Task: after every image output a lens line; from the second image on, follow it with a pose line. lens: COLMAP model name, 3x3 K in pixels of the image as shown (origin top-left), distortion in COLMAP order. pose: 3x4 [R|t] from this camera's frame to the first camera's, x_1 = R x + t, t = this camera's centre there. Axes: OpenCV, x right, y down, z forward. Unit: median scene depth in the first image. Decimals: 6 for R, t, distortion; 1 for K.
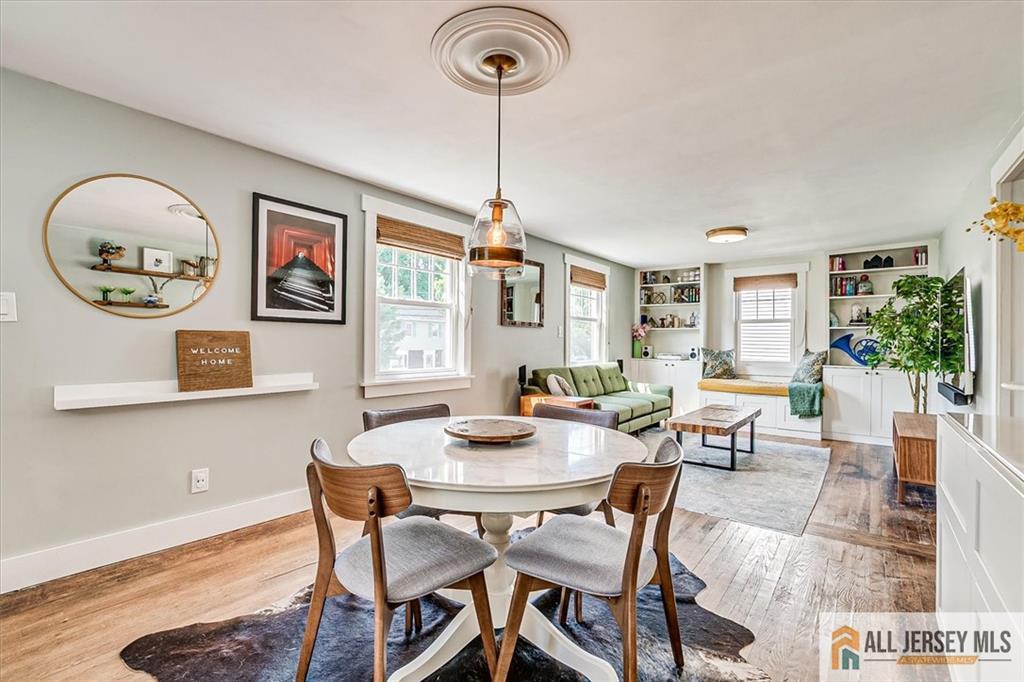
lens RADIAL K [[448.1, 0, 506.2], [0, 448.1, 343.6], [0, 0, 1]] dist [-0.019272, 0.001041]
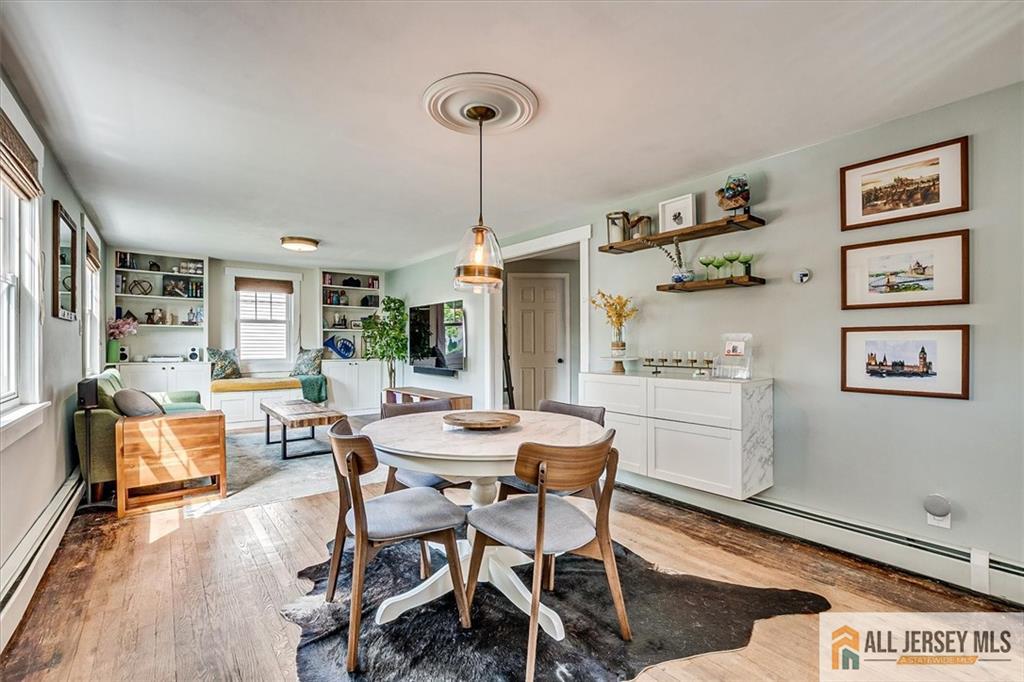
lens RADIAL K [[448.1, 0, 506.2], [0, 448.1, 343.6], [0, 0, 1]] dist [-0.019272, 0.001041]
pose [[0.226219, -0.009327, 0.974032, -0.385615], [0.003539, 0.999955, 0.008754, -0.005476], [-0.974070, 0.001467, 0.226242, 0.219012]]
